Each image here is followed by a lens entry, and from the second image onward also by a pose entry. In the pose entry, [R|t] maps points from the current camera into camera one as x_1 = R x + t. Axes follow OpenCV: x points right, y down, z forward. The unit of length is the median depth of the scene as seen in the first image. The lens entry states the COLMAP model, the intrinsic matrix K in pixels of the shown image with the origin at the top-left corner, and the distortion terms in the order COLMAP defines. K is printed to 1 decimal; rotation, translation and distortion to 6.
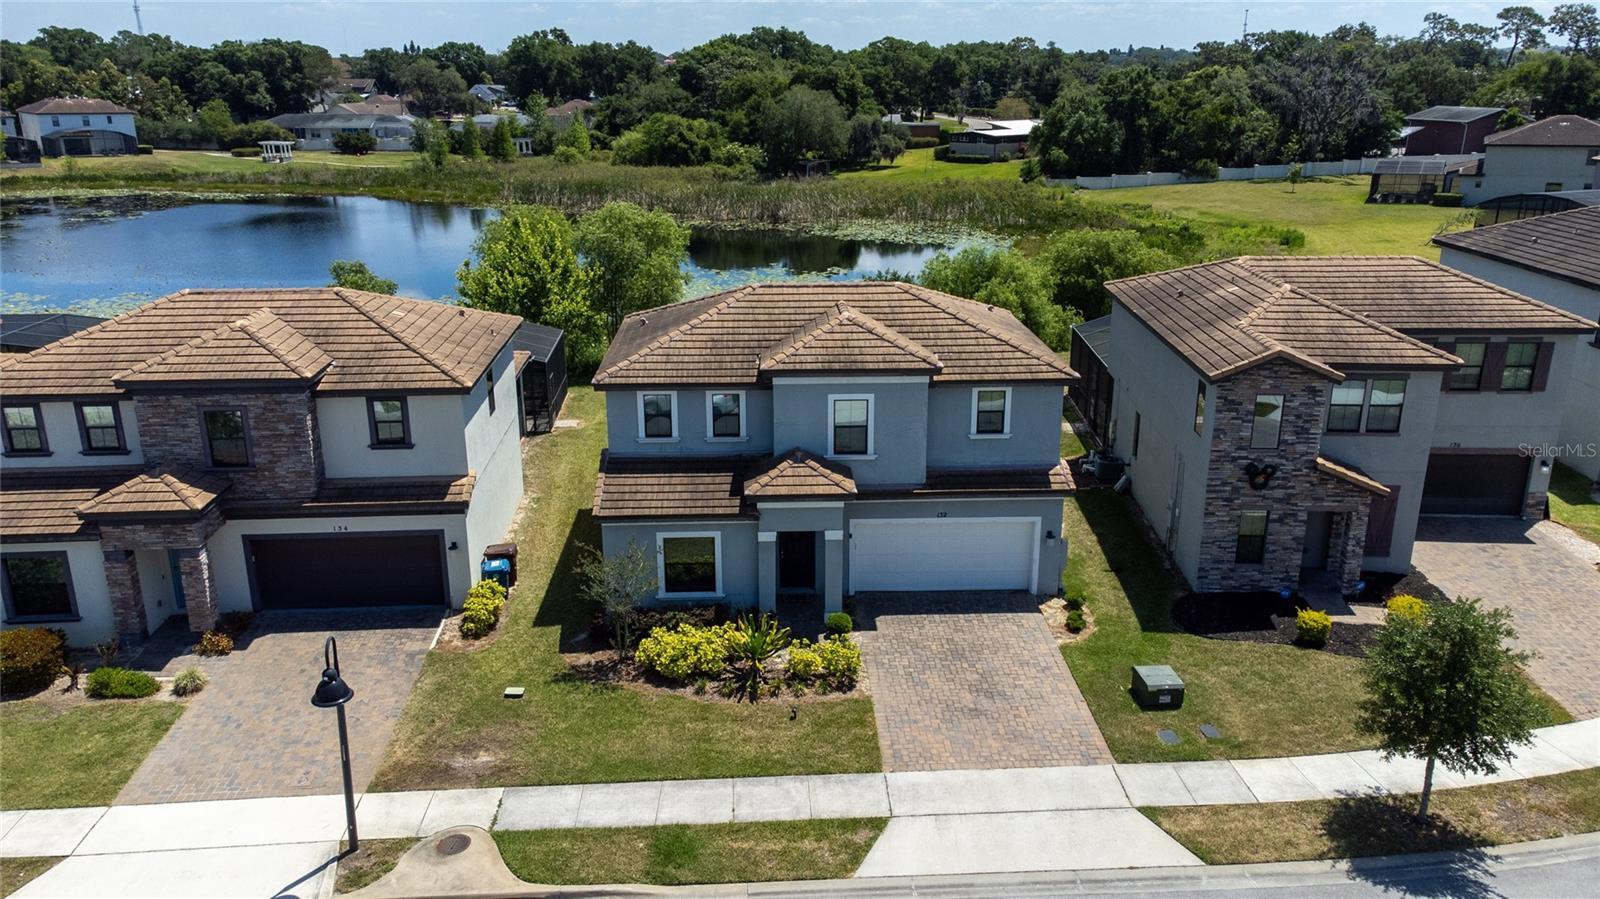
lens RADIAL K [[1222.3, 0, 800.5], [0, 1222.3, 431.0], [0, 0, 1]] dist [0.006140, 0.082713]
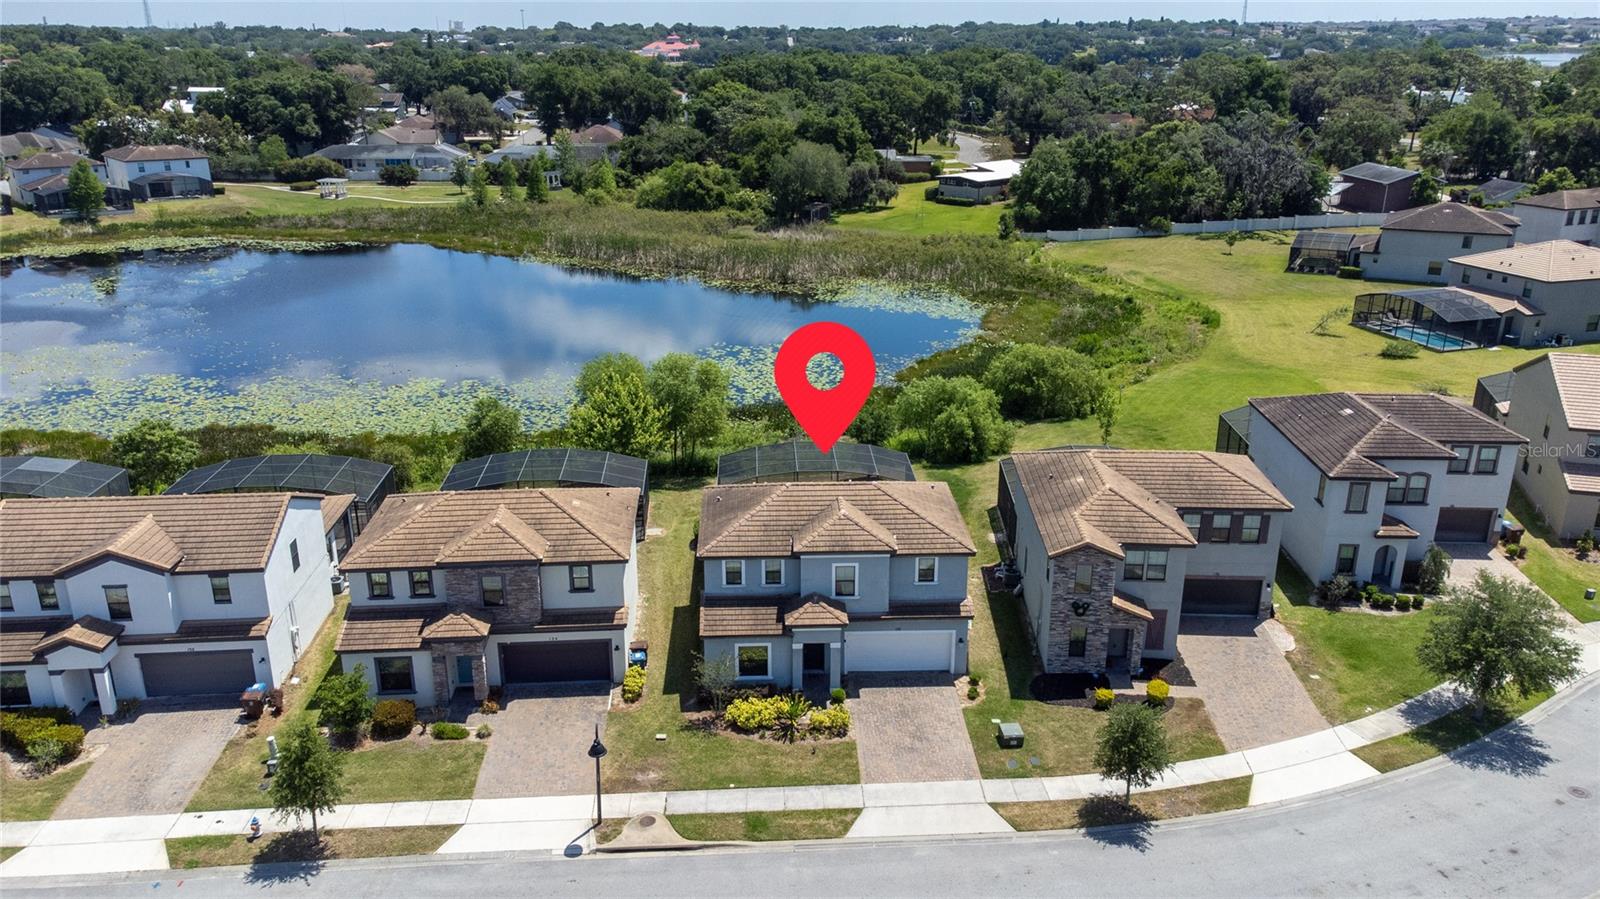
lens RADIAL K [[1222.3, 0, 800.5], [0, 1222.3, 431.0], [0, 0, 1]] dist [0.006140, 0.082713]
pose [[0.999999, 0.001357, -0.000018, -0.022951], [-0.001356, 0.999564, 0.029484, -0.269442], [0.000058, -0.029484, 0.999565, -0.736512]]
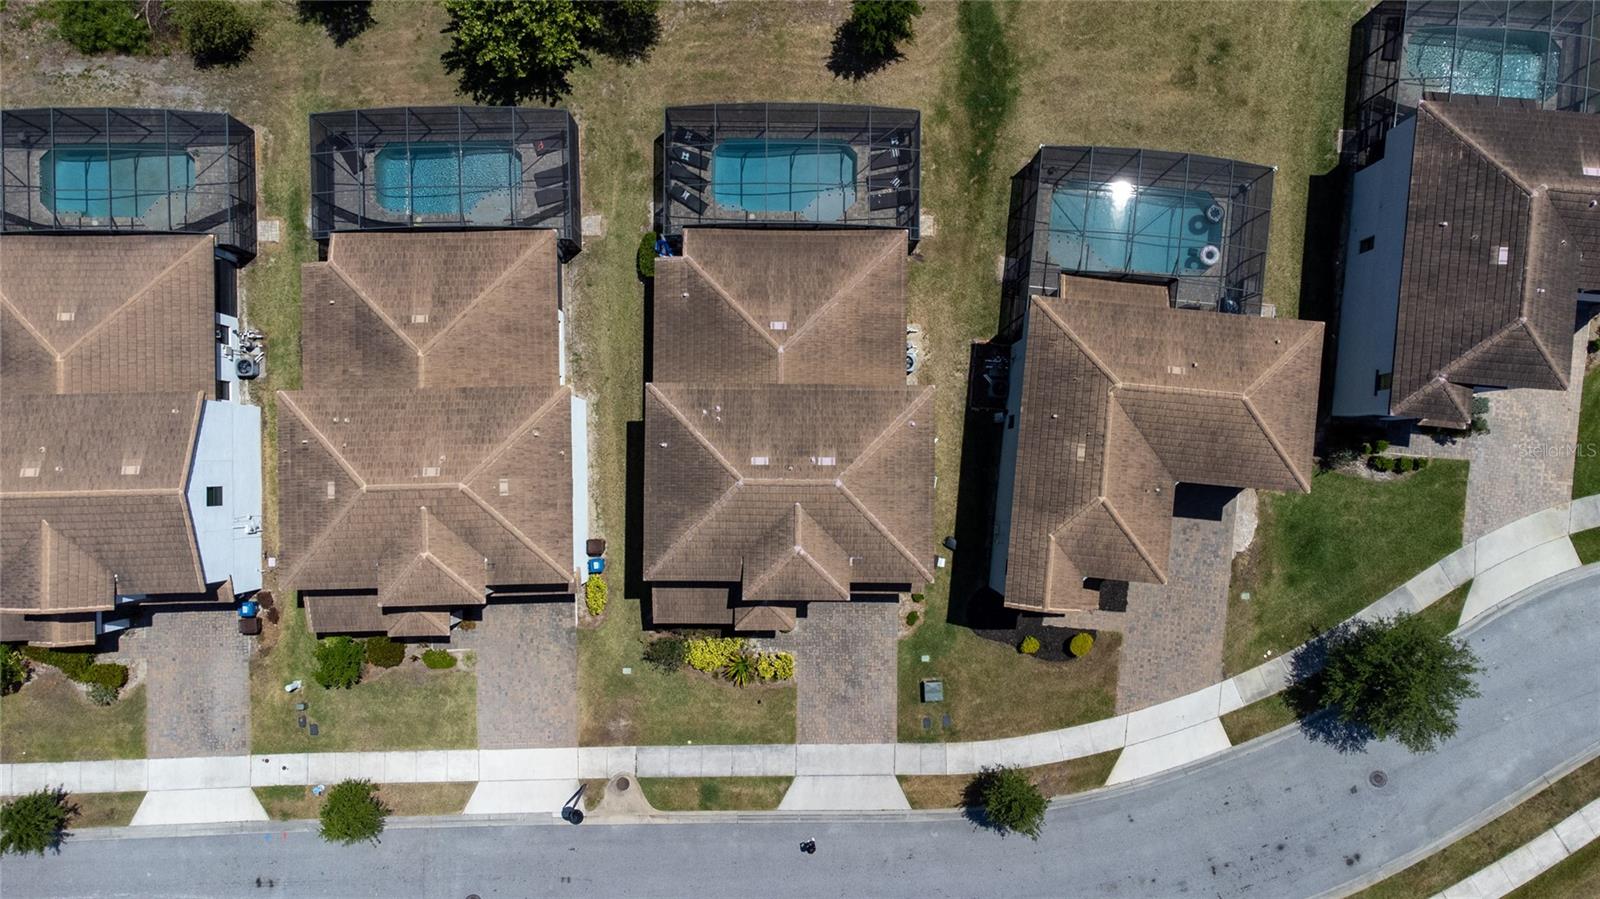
lens RADIAL K [[1222.3, 0, 800.5], [0, 1222.3, 431.0], [0, 0, 1]] dist [0.006140, 0.082713]
pose [[0.998756, 0.049201, 0.008048, 0.022615], [-0.021984, 0.289751, 0.956849, -1.712494], [0.044746, -0.955837, 0.290472, 0.717401]]
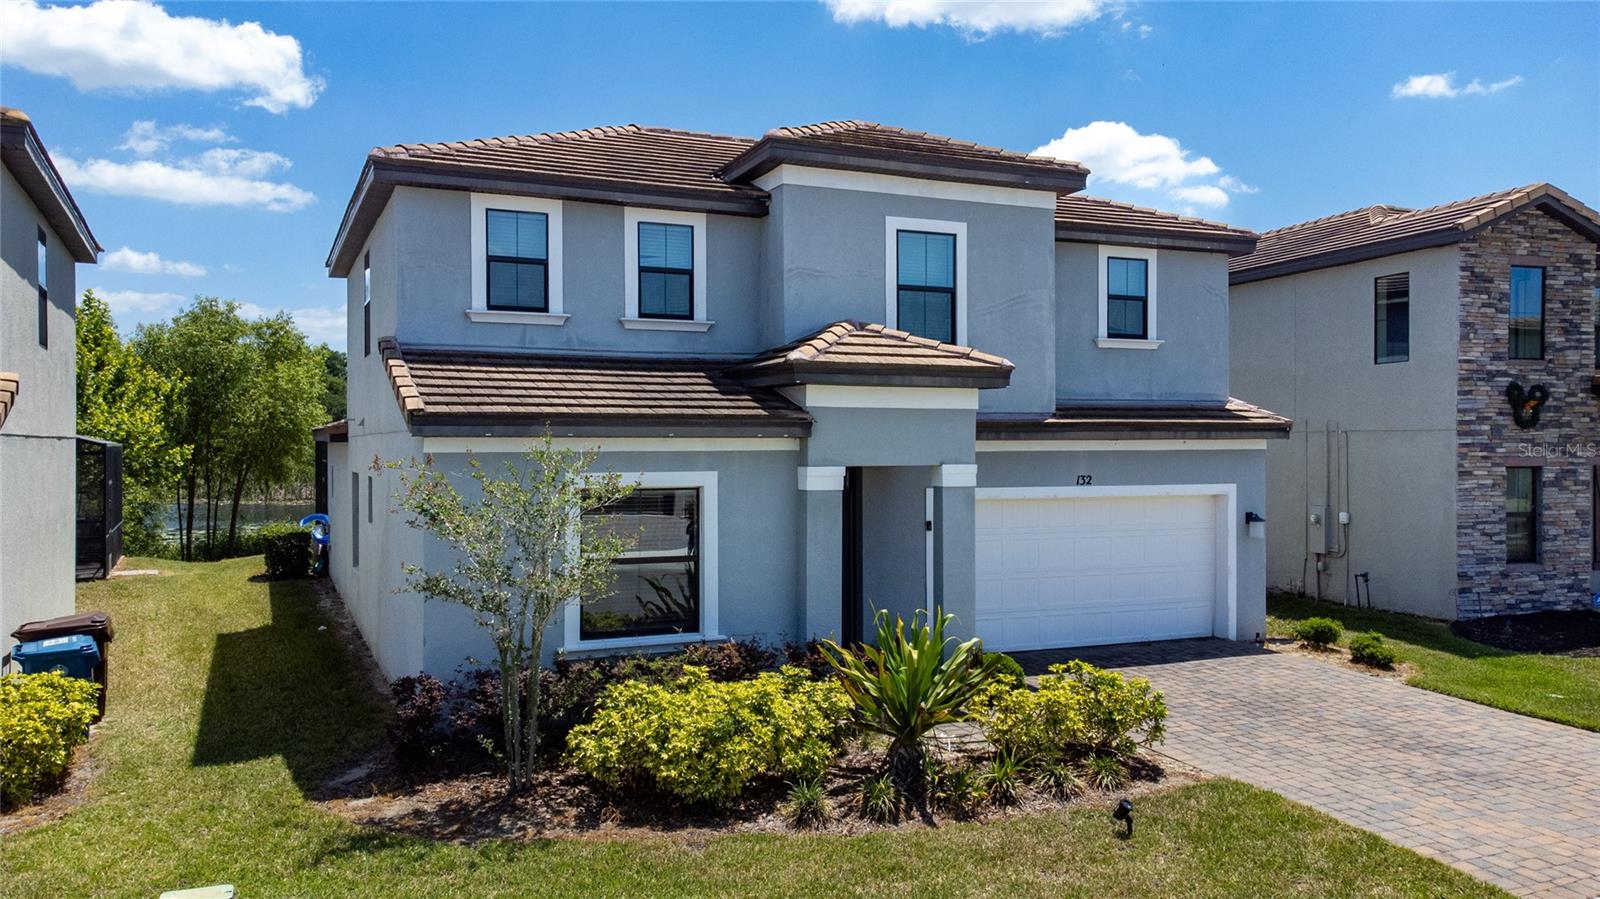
lens RADIAL K [[1222.3, 0, 800.5], [0, 1222.3, 431.0], [0, 0, 1]] dist [0.006140, 0.082713]
pose [[0.925087, 0.008075, 0.379668, -0.193631], [0.107934, 0.952951, -0.283256, 0.186585], [-0.364093, 0.303015, 0.880692, 0.602446]]
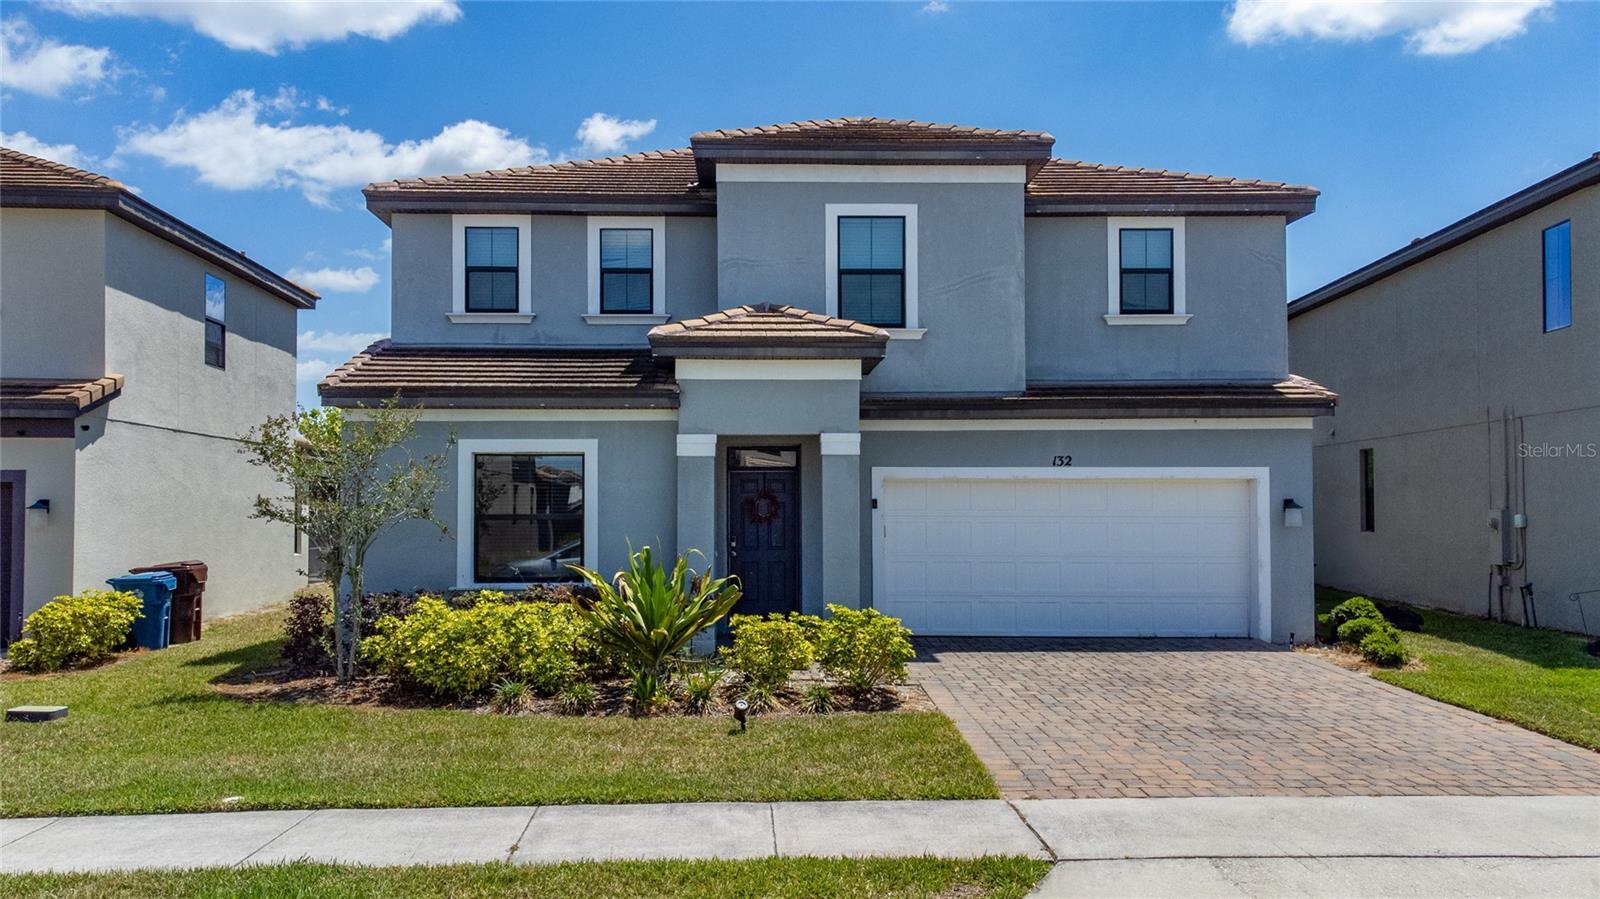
lens RADIAL K [[1356.1, 0, 800.0], [0, 1356.1, 449.5], [0, 0, 1]] dist [0.035059, -0.004663]
pose [[0.999964, 0.000777, -0.008407, 0.015872], [-0.003621, 0.938992, -0.343921, 0.258824], [0.007626, 0.343939, 0.938961, 0.501217]]
